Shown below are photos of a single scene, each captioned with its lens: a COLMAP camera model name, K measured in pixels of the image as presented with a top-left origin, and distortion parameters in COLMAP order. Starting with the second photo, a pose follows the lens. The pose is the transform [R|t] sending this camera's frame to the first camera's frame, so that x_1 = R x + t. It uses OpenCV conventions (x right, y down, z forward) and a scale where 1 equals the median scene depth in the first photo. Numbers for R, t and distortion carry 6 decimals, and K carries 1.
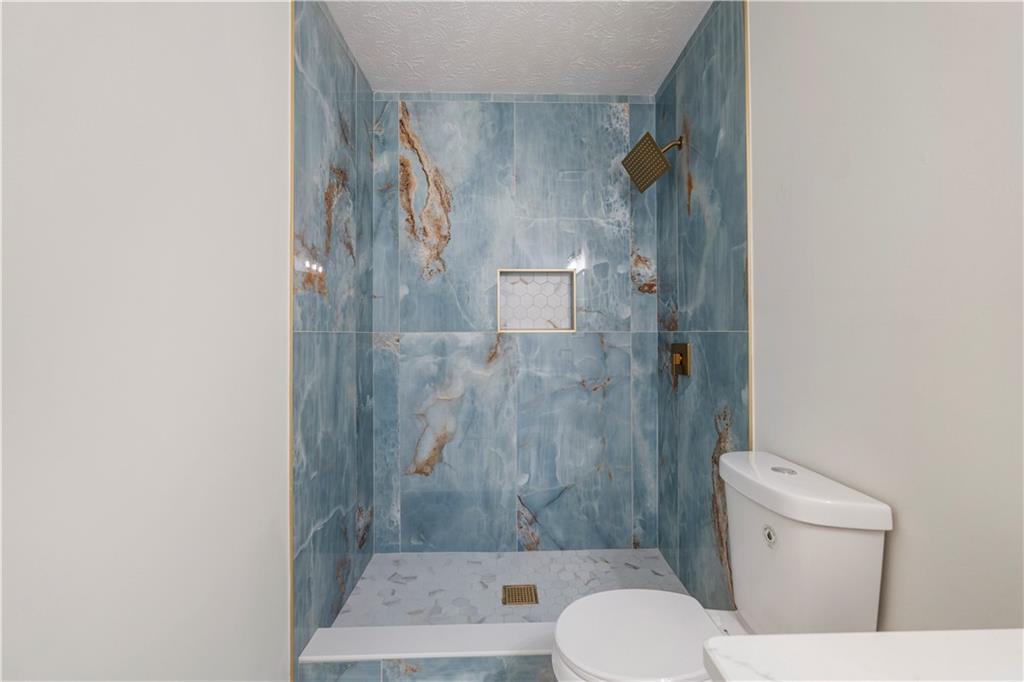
lens RADIAL K [[460.4, 0, 517.0], [0, 460.4, 326.3], [0, 0, 1]] dist [-0.001400, -0.000366]
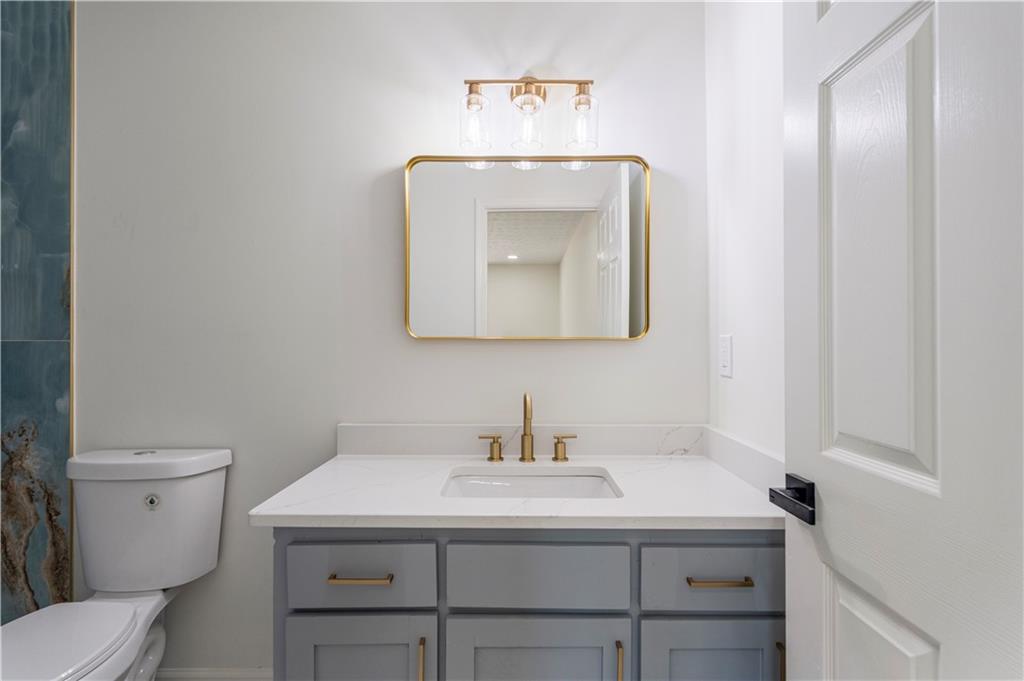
lens RADIAL K [[466.8, 0, 512.0], [0, 466.8, 340.5], [0, 0, 1]] dist [-0.000478, -0.000017]
pose [[0.042400, 0.007705, 0.999071, -0.496532], [-0.010781, 0.999916, -0.007254, 0.007731], [-0.999043, -0.010464, 0.042480, -0.029038]]
